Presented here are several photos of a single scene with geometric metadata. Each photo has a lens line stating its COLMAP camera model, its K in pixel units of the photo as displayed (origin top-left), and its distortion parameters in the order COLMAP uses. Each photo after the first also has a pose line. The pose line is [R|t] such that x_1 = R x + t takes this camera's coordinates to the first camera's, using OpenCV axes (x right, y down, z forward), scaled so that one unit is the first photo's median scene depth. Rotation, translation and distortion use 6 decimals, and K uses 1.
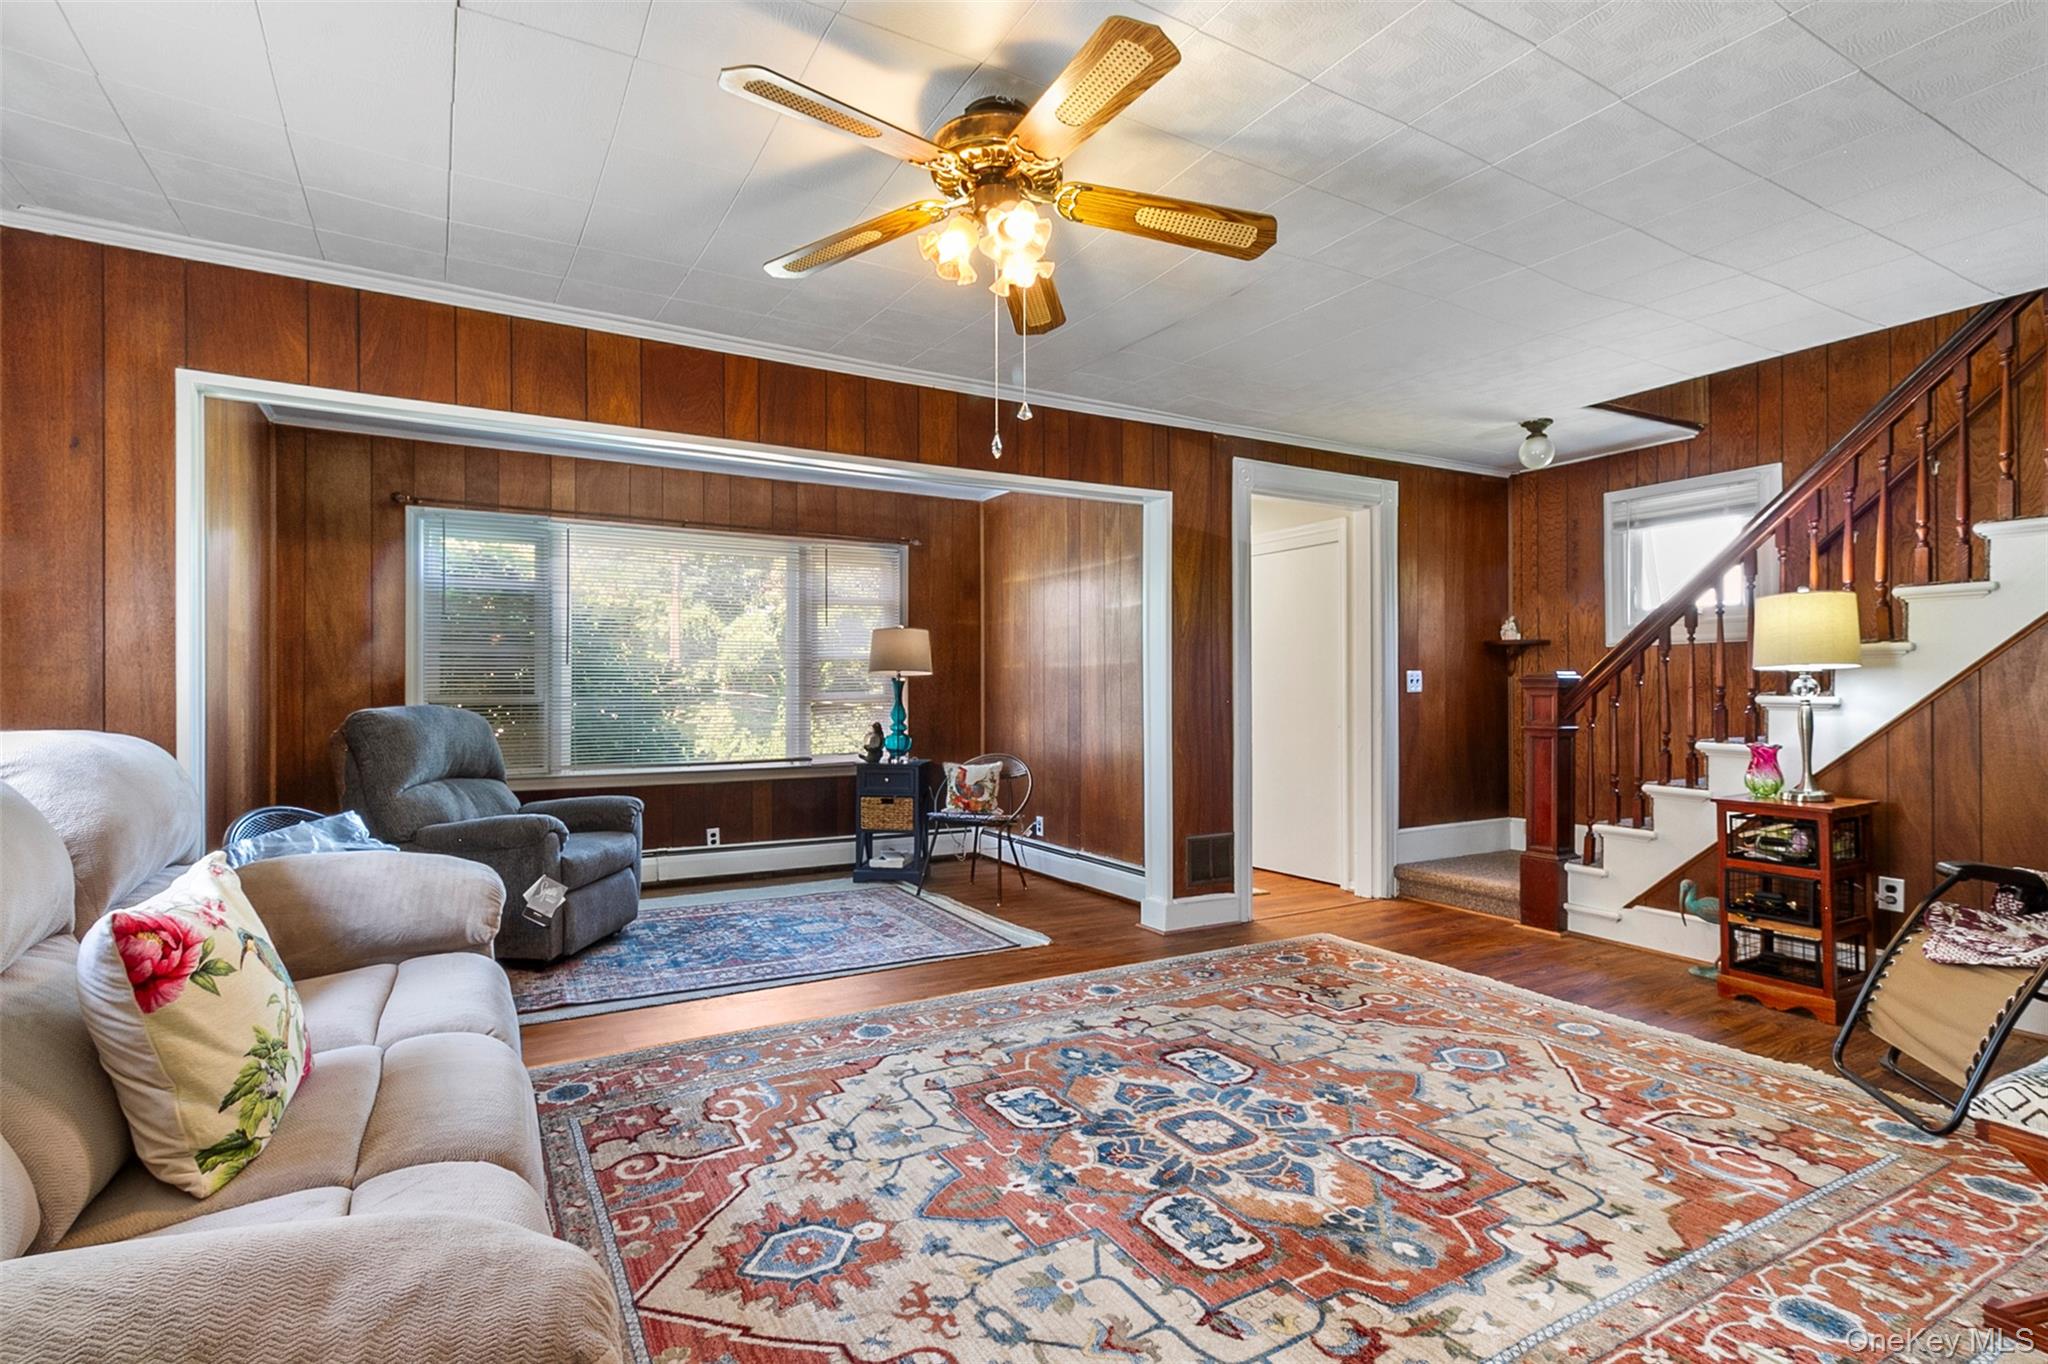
lens RADIAL K [[969.3, 0, 1023.3], [0, 969.3, 689.1], [0, 0, 1]] dist [0.005552, 0.000130]
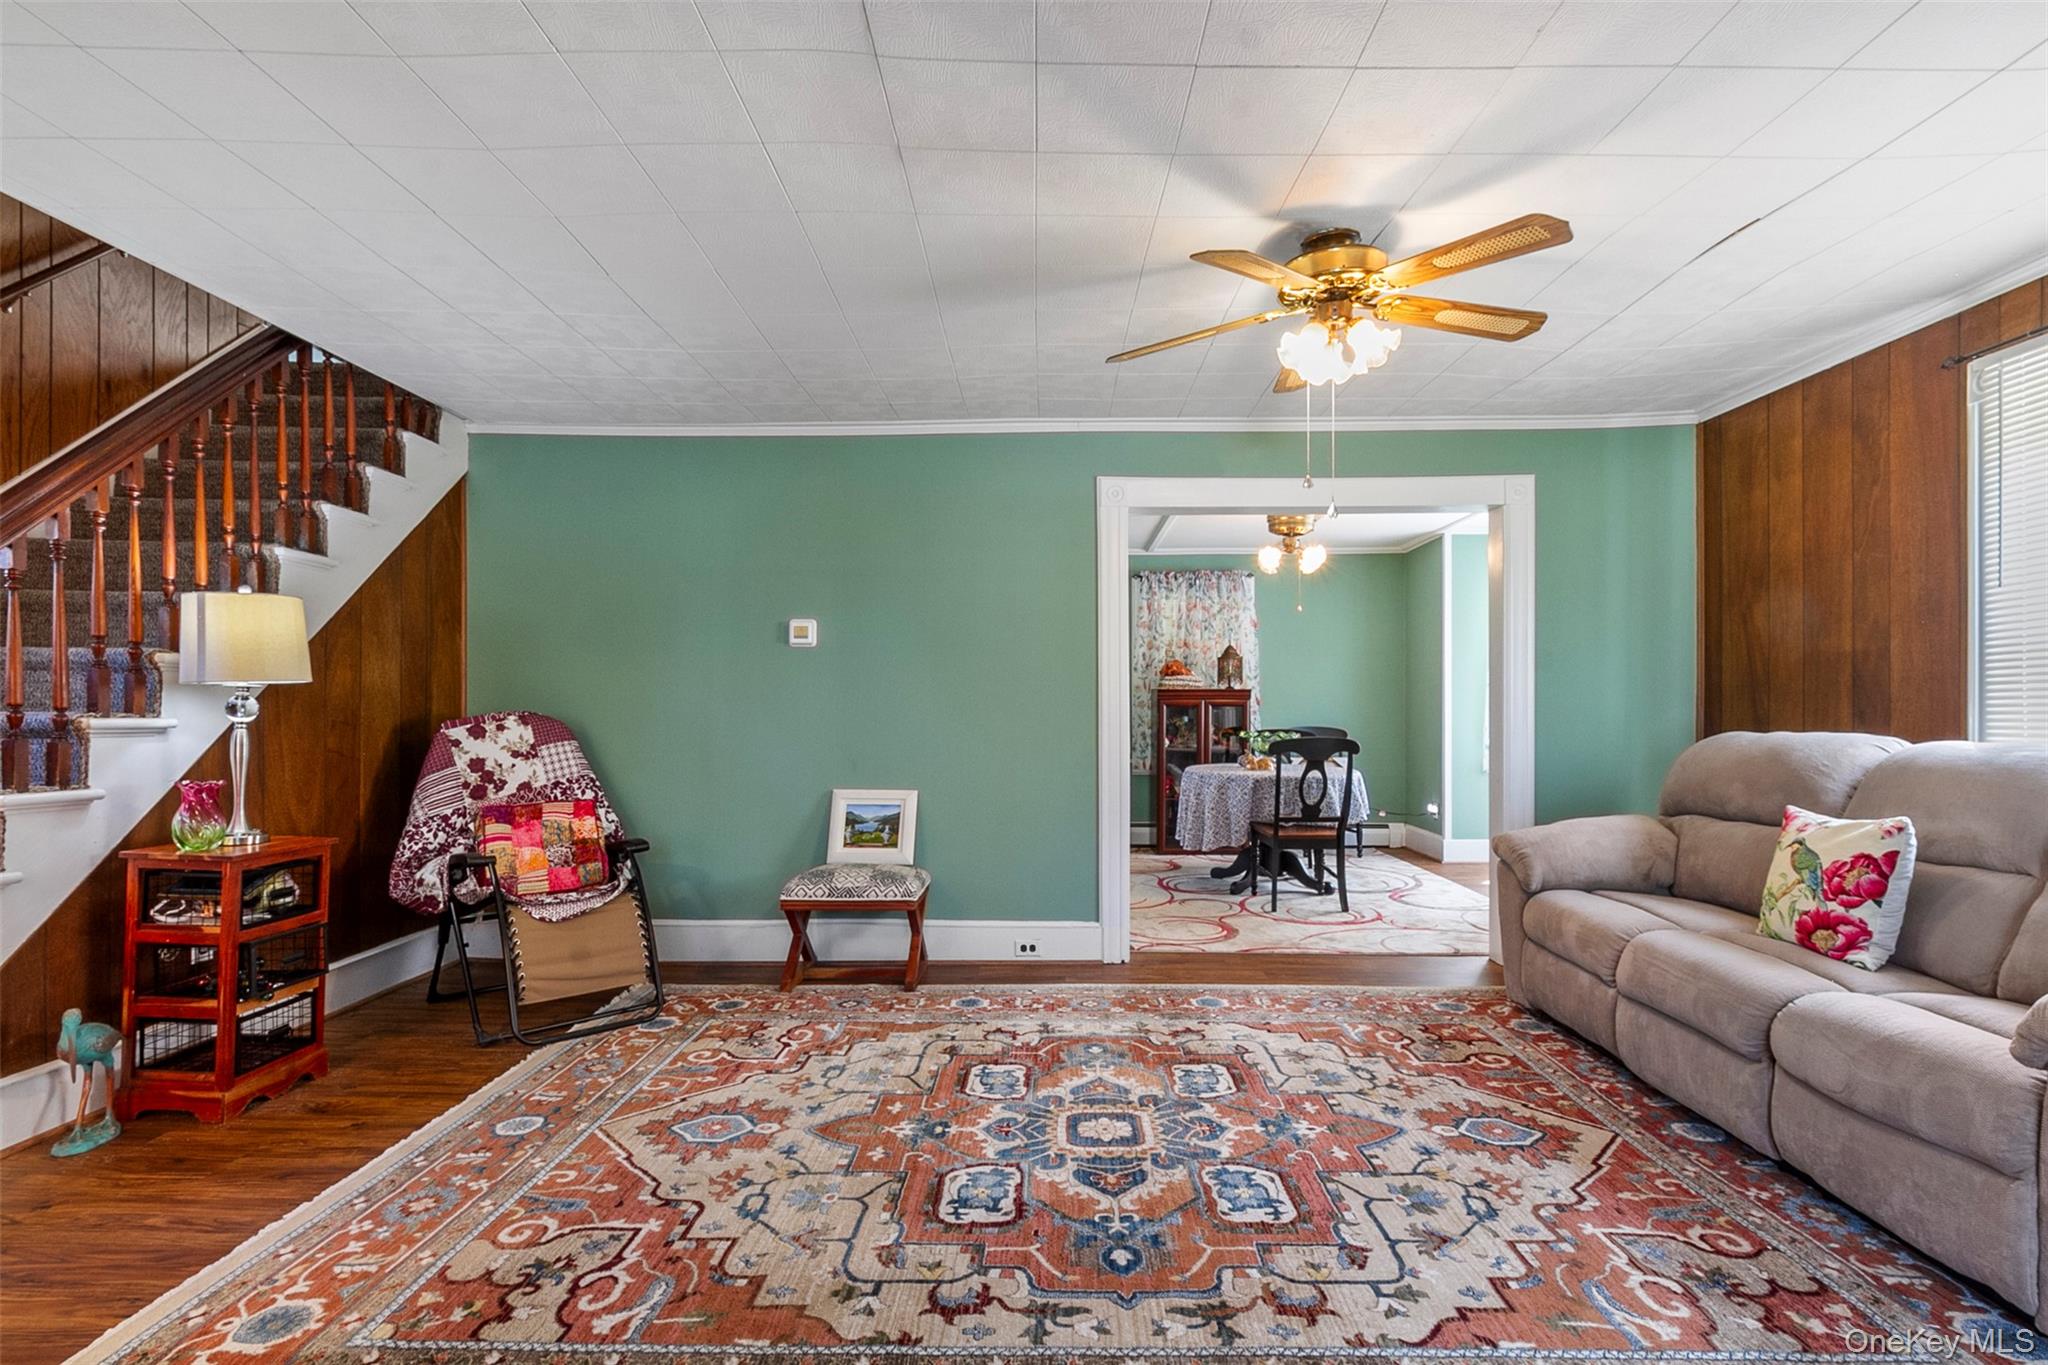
lens RADIAL K [[969.3, 0, 1041.6], [0, 969.3, 700.9], [0, 0, 1]] dist [0.005552, 0.000130]
pose [[-0.858551, 0.005163, 0.512702, -0.283128], [0.000019, 0.999950, -0.010039, 0.001815], [-0.512728, -0.008610, -0.858508, 1.863165]]
